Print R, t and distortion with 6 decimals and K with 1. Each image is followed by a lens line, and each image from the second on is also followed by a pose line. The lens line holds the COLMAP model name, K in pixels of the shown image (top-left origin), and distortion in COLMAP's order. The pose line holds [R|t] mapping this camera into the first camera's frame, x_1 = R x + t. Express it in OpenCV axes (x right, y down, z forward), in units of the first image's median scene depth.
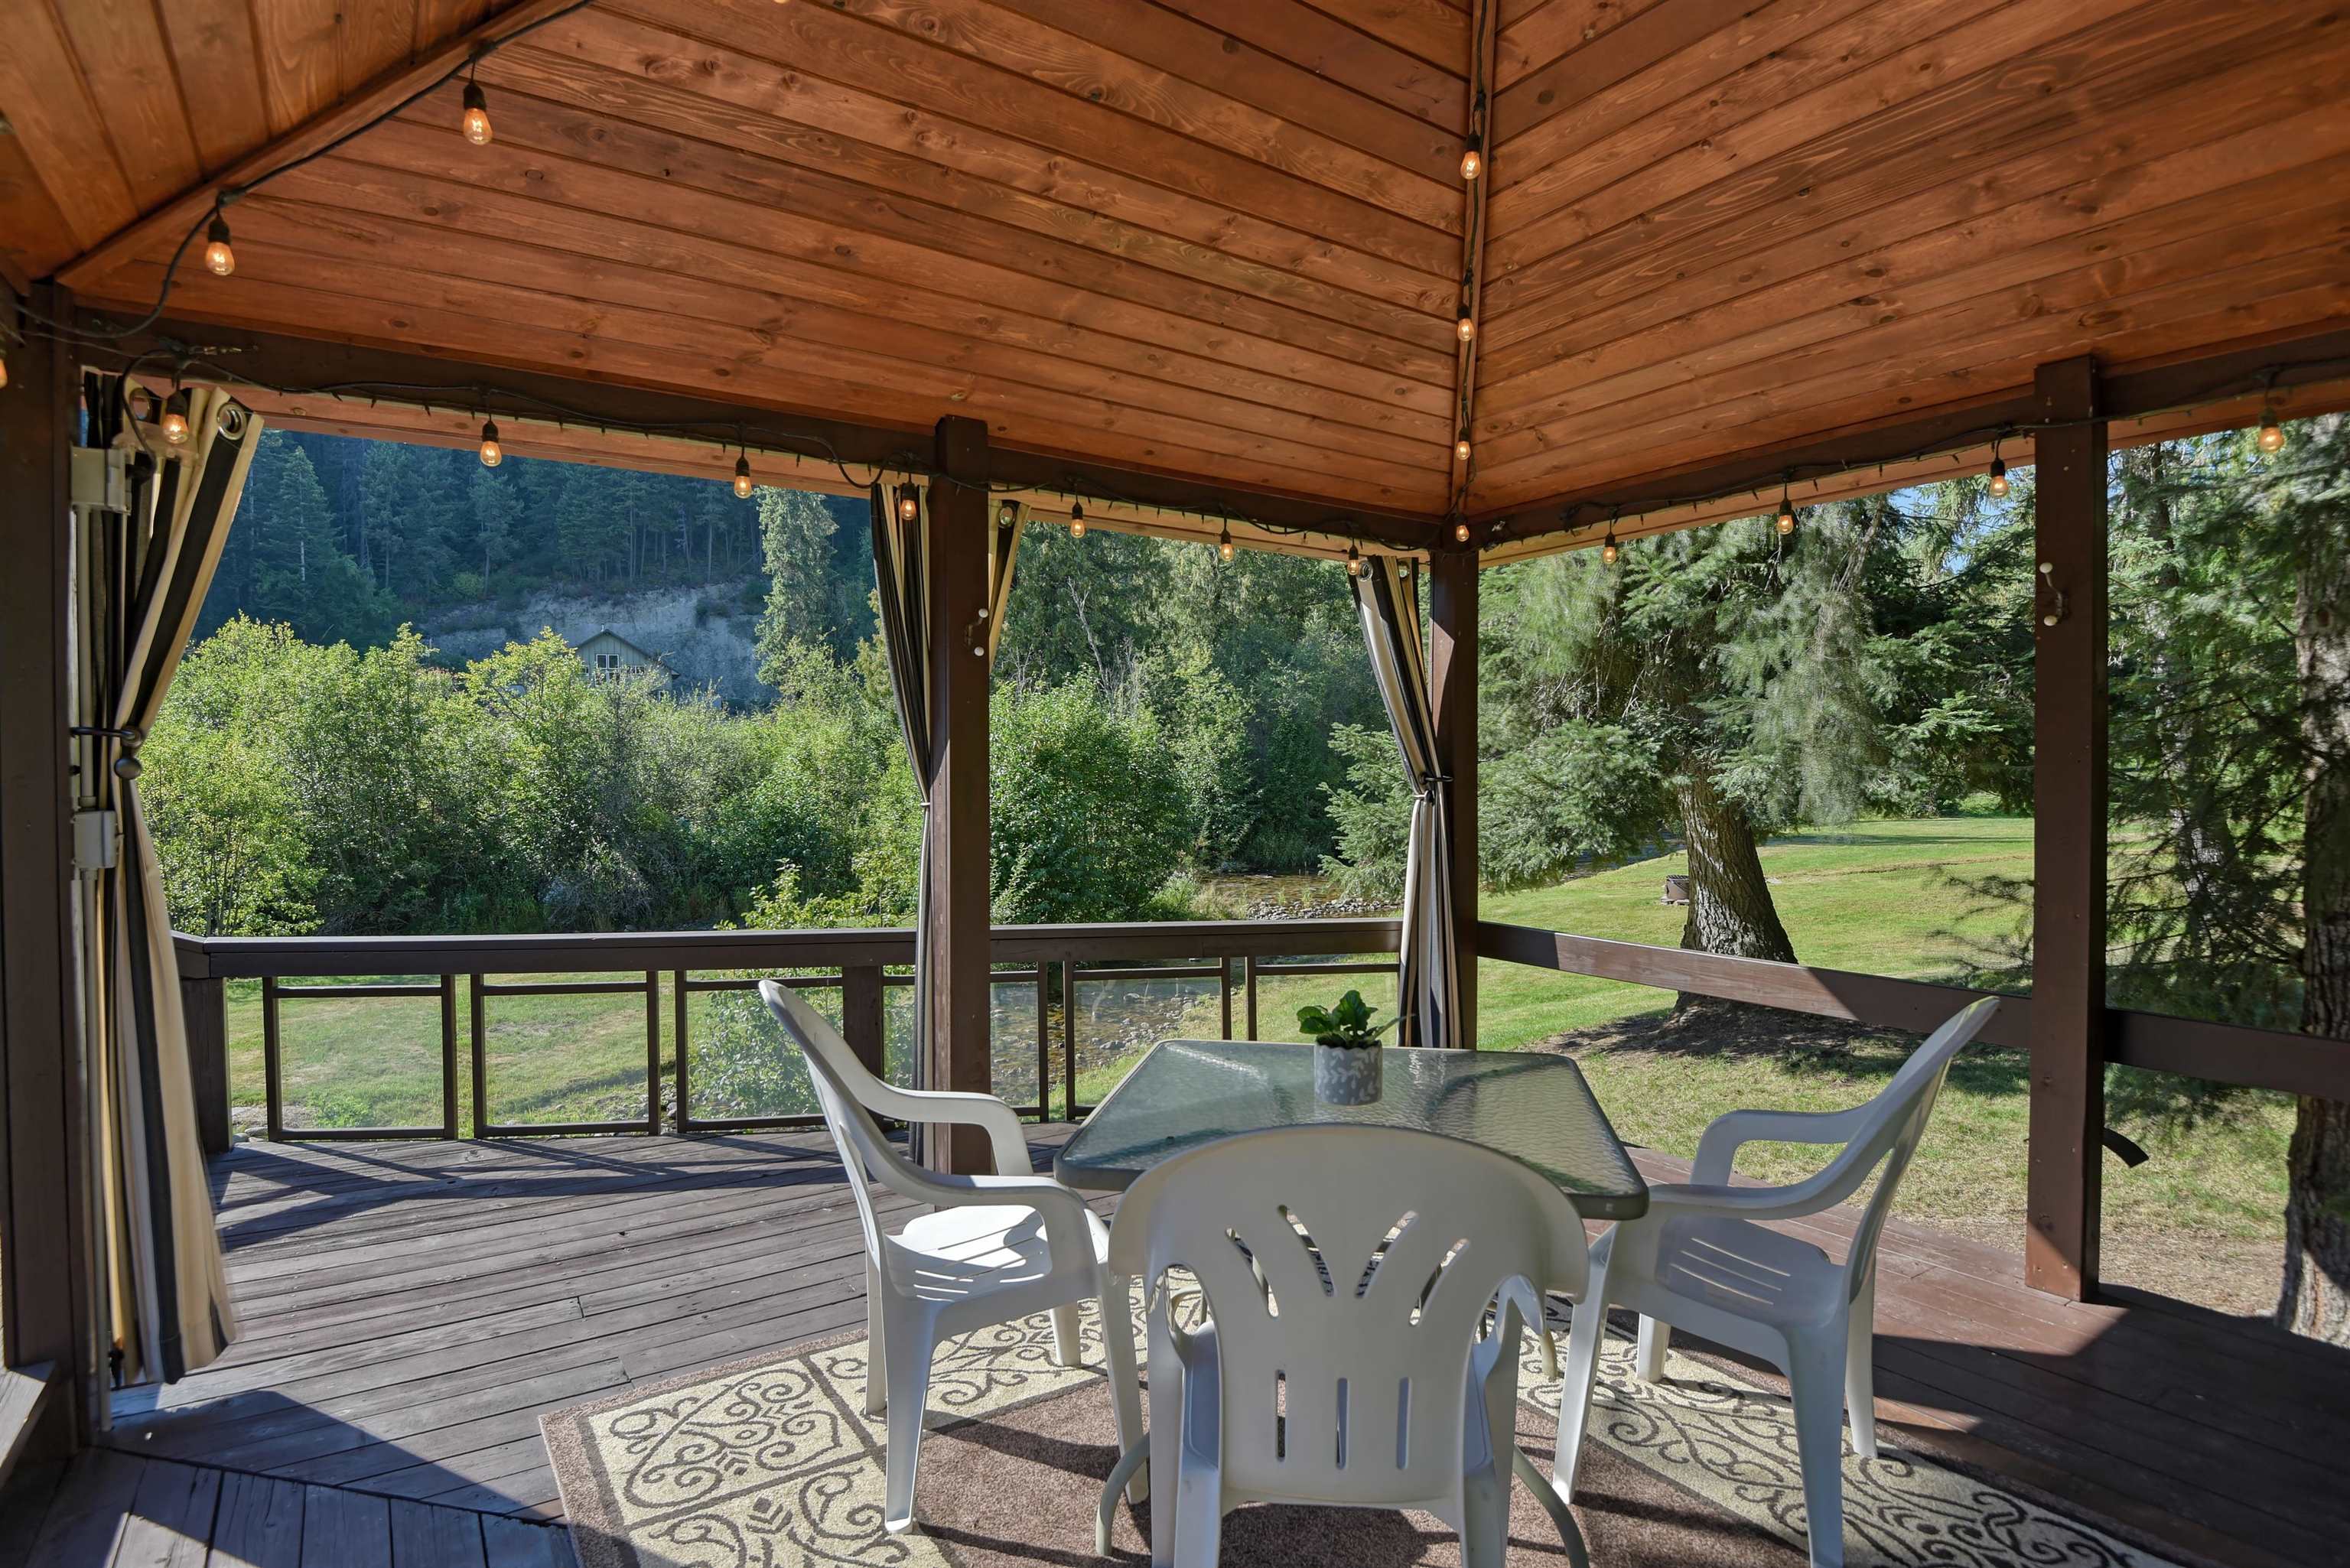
lens RADIAL K [[1170.1, 0, 1175.0], [0, 1170.1, 784.0], [0, 0, 1]] dist [-0.000307, -0.022589]
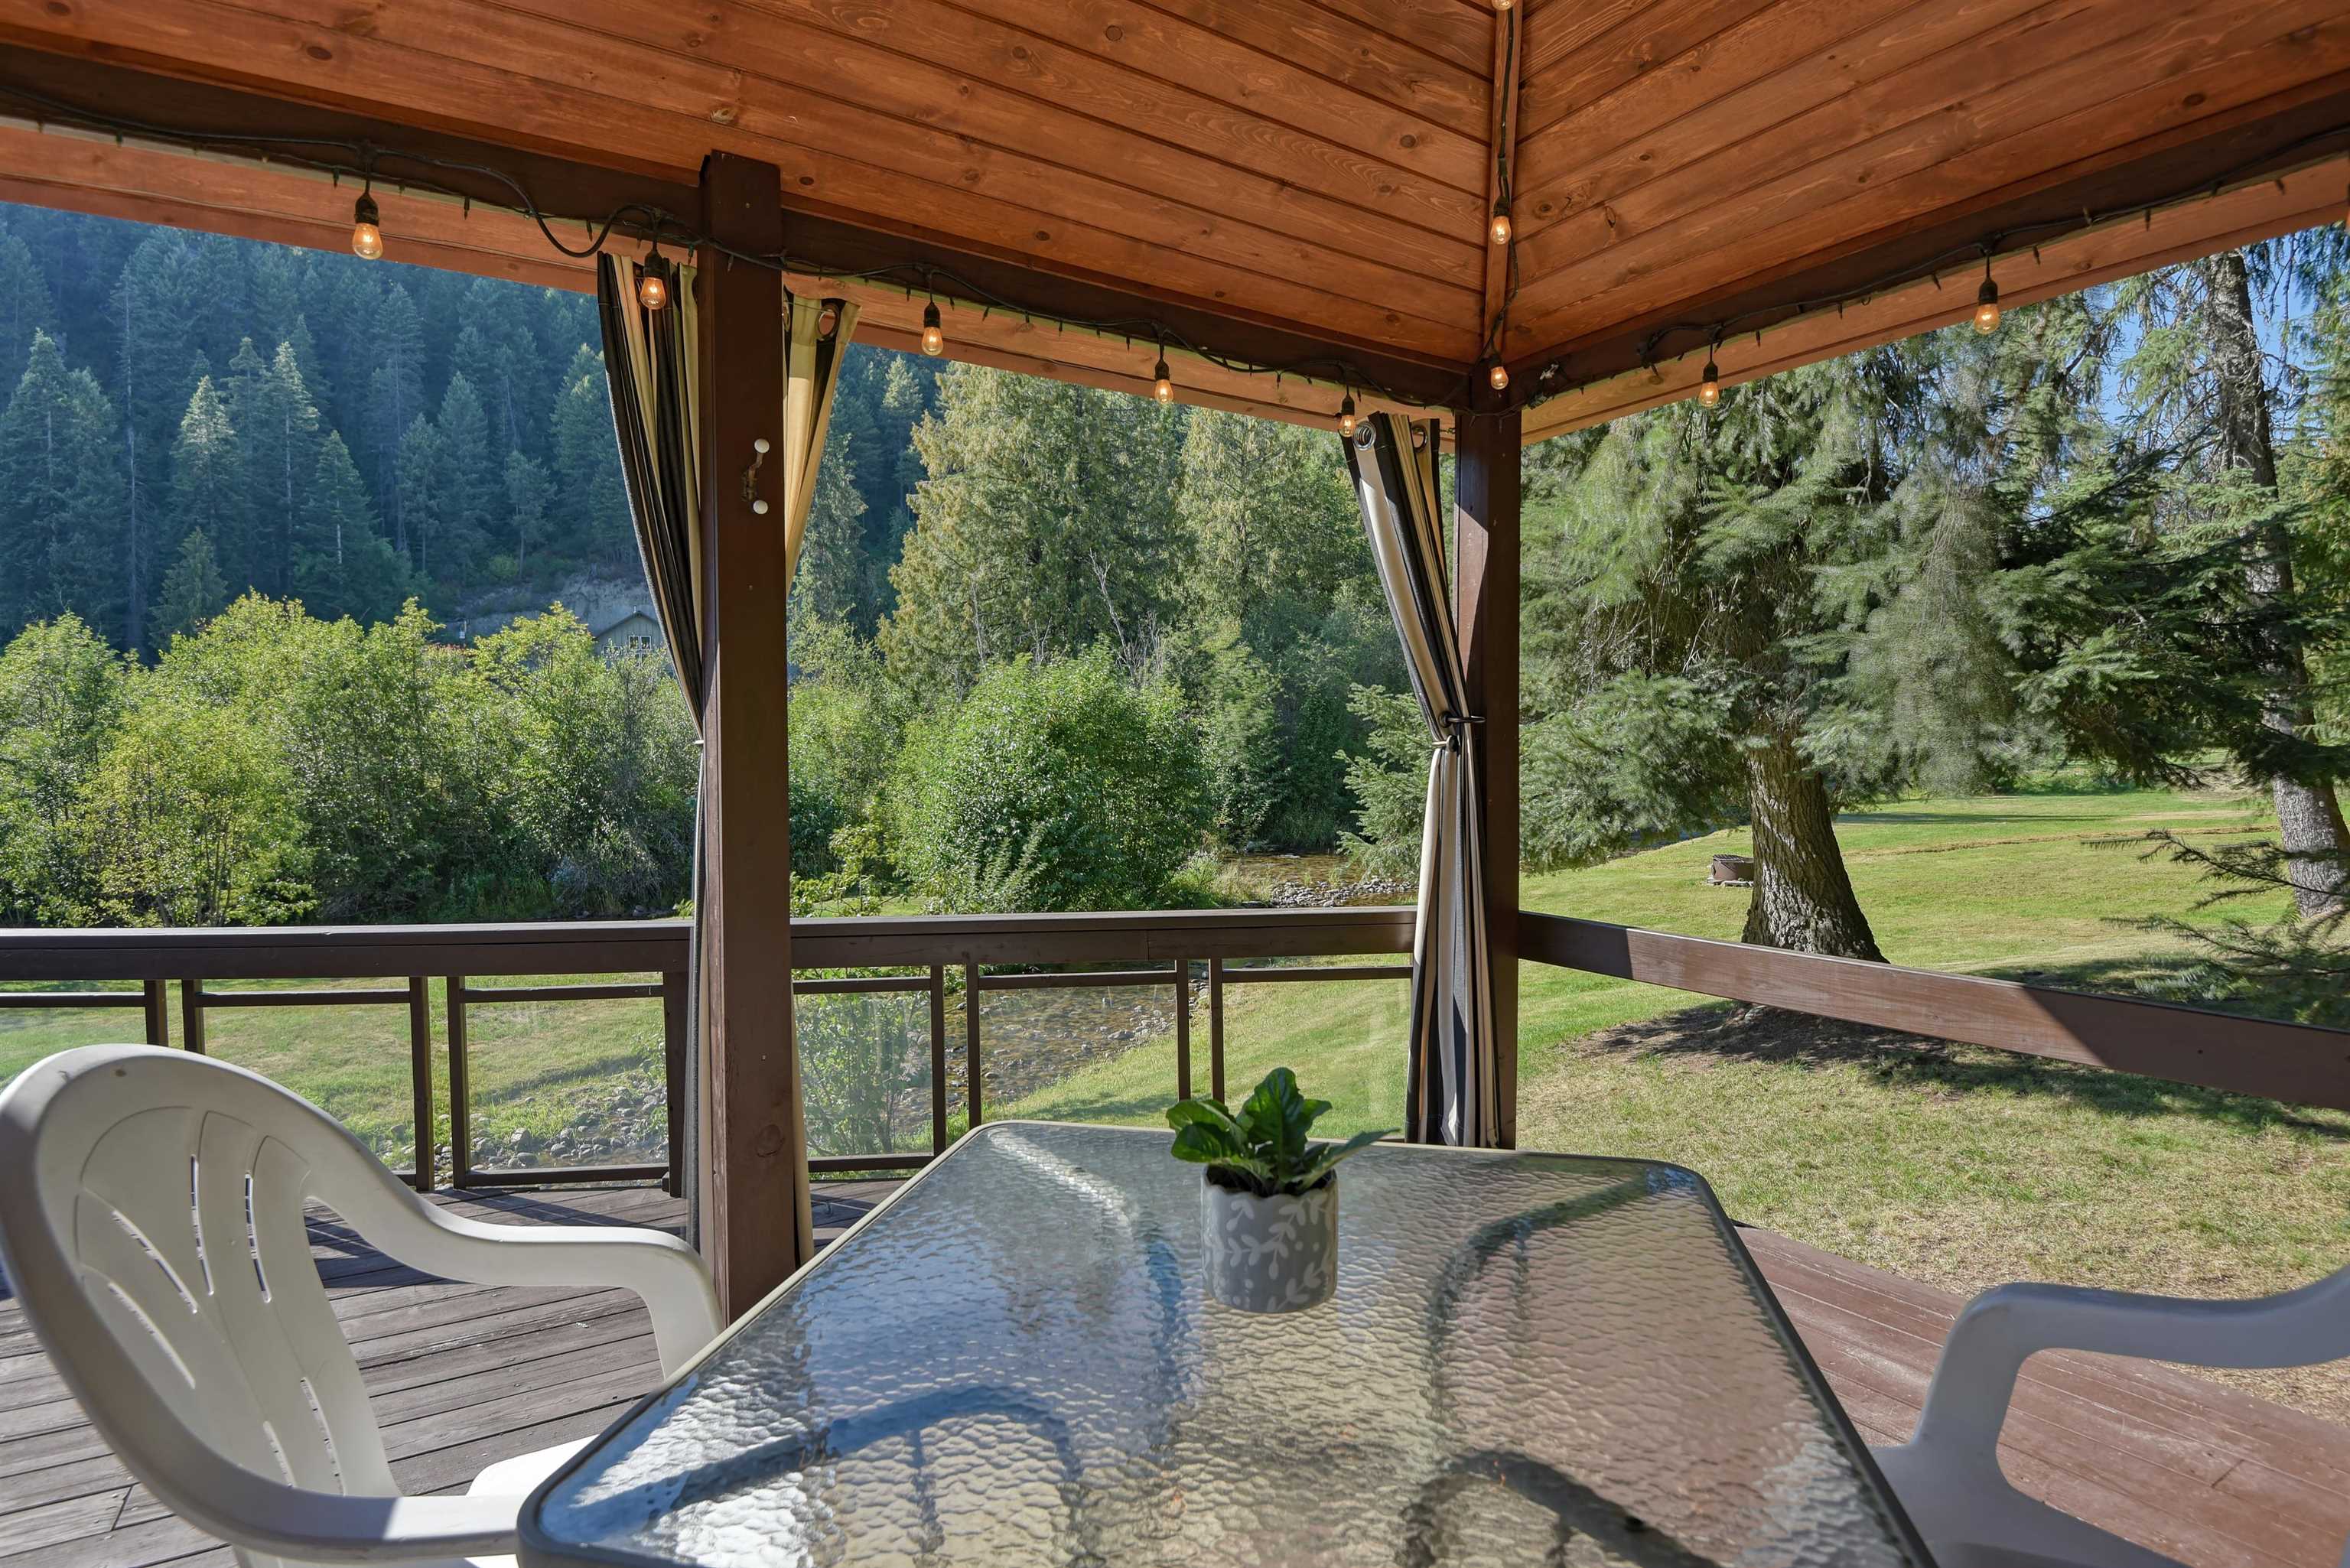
lens RADIAL K [[1170.1, 0, 1175.0], [0, 1170.1, 784.0], [0, 0, 1]] dist [-0.000307, -0.022589]
pose [[0.999619, -0.001692, -0.027555, 0.024546], [0.002156, 0.999856, 0.016809, 0.009299], [0.027522, -0.016862, 0.999479, 0.101347]]
